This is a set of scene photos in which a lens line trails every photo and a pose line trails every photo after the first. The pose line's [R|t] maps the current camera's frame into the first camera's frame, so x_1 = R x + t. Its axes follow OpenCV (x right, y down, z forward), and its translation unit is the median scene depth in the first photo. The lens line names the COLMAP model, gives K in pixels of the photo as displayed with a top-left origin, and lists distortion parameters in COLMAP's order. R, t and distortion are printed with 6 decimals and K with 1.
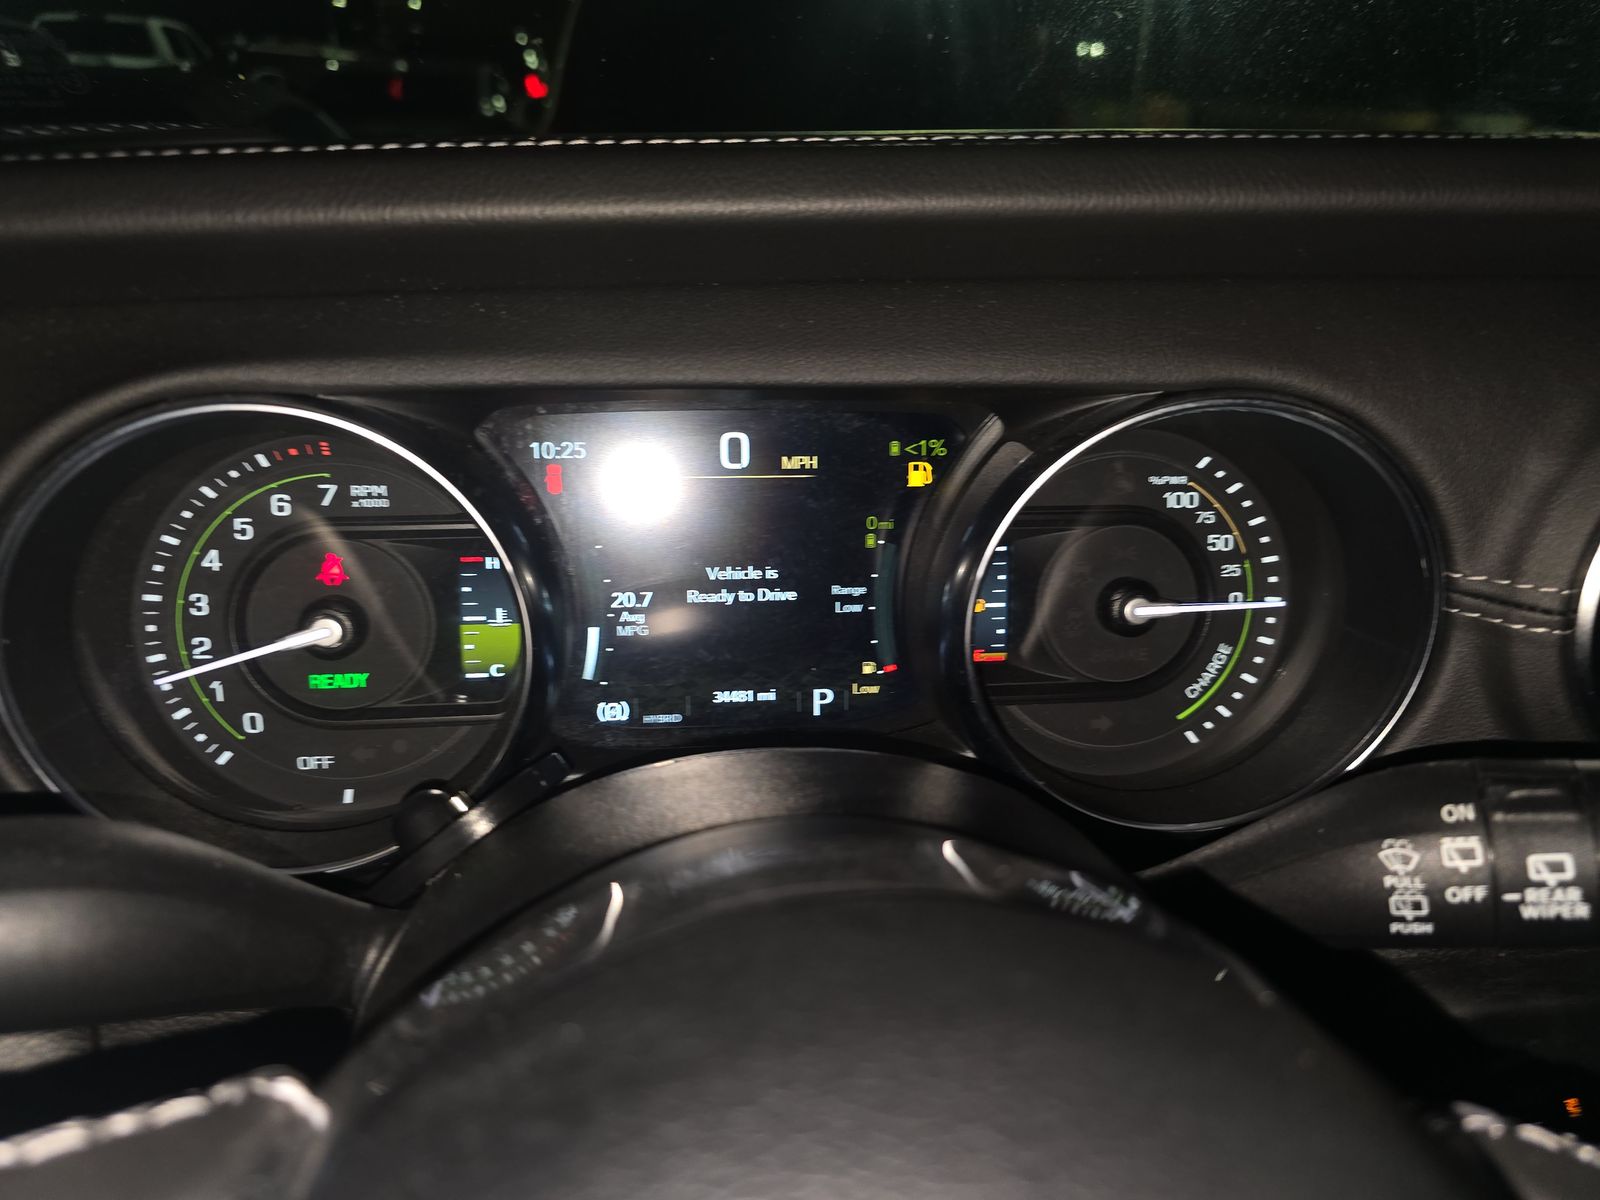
lens RADIAL K [[1133.8, 0, 800.0], [0, 1133.8, 600.0], [0, 0, 1]] dist [0.045114, -0.063424]
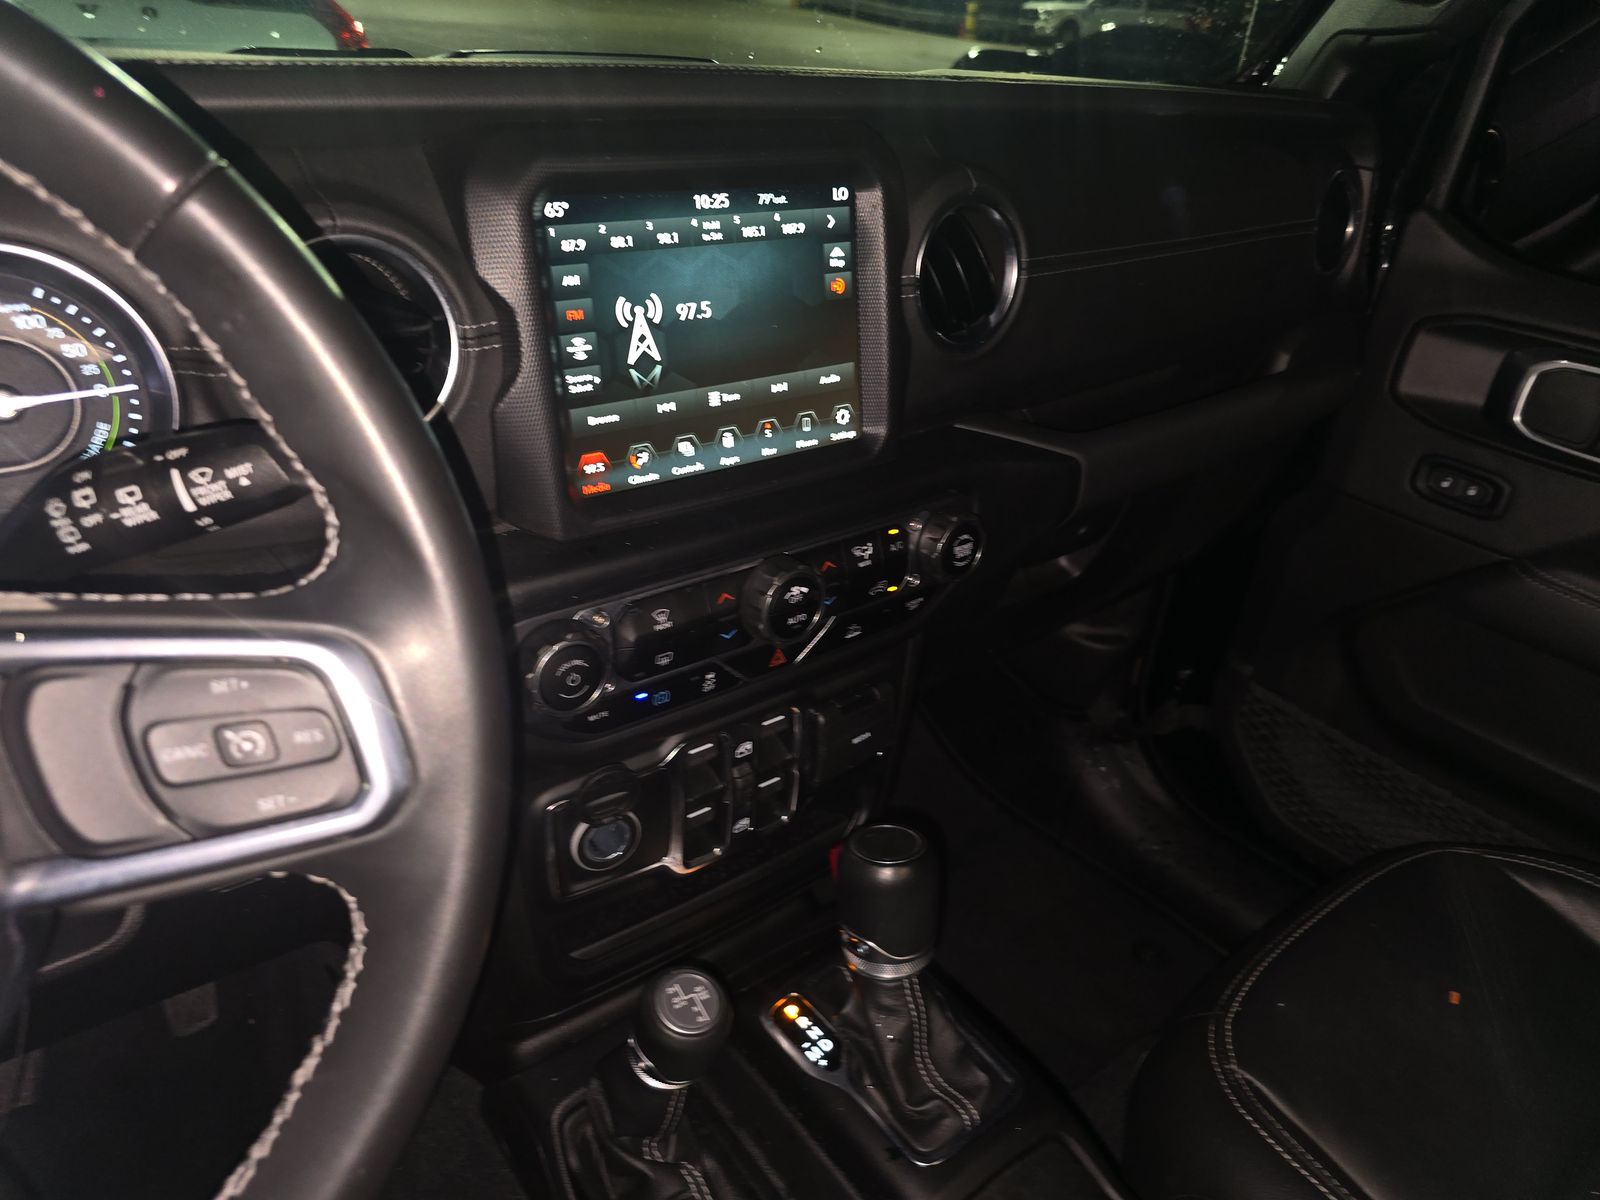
lens RADIAL K [[1133.8, 0, 800.0], [0, 1133.8, 600.0], [0, 0, 1]] dist [0.045114, -0.063424]
pose [[0.857769, -0.211429, 0.468540, 0.420253], [0.154349, 0.975371, 0.157565, 0.169033], [-0.490314, -0.062836, 0.869278, -0.686829]]
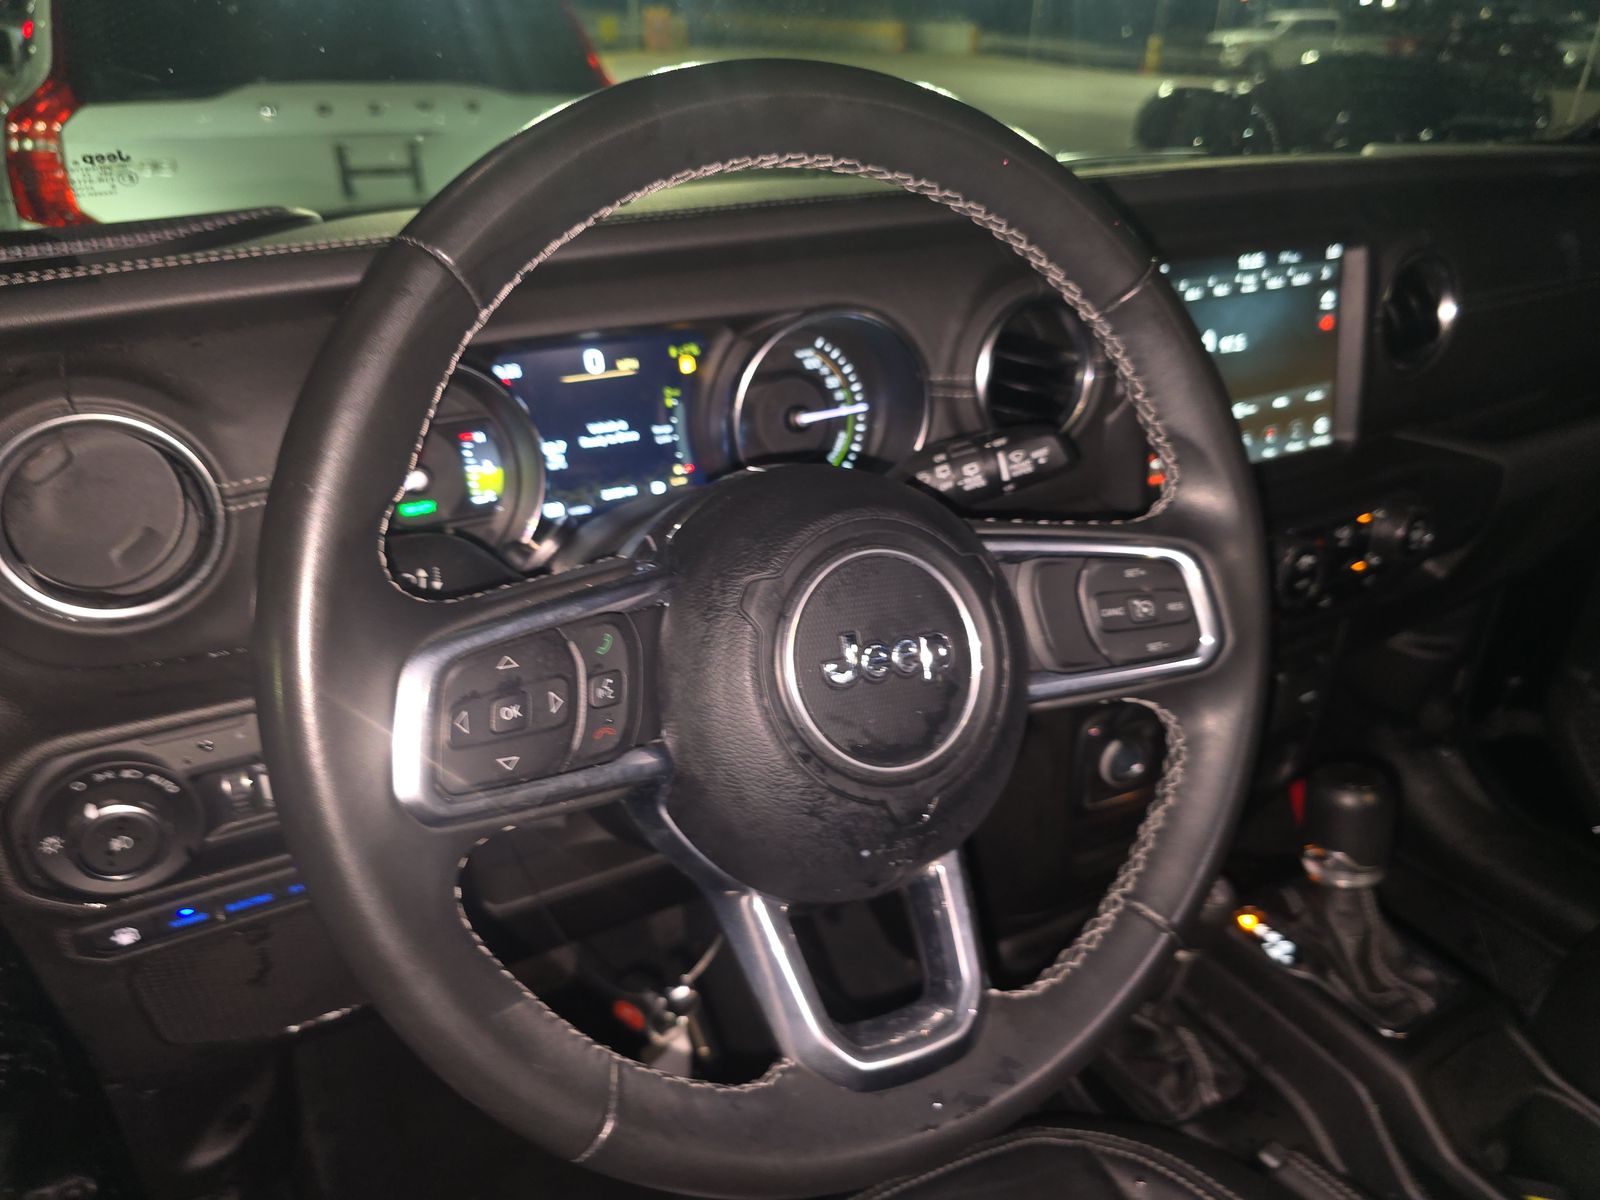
lens RADIAL K [[1133.8, 0, 800.0], [0, 1133.8, 600.0], [0, 0, 1]] dist [0.045114, -0.063424]
pose [[0.922192, -0.183920, 0.340199, -0.458536], [0.160598, 0.982365, 0.095749, 0.131827], [-0.351810, -0.033664, 0.935466, -0.914182]]
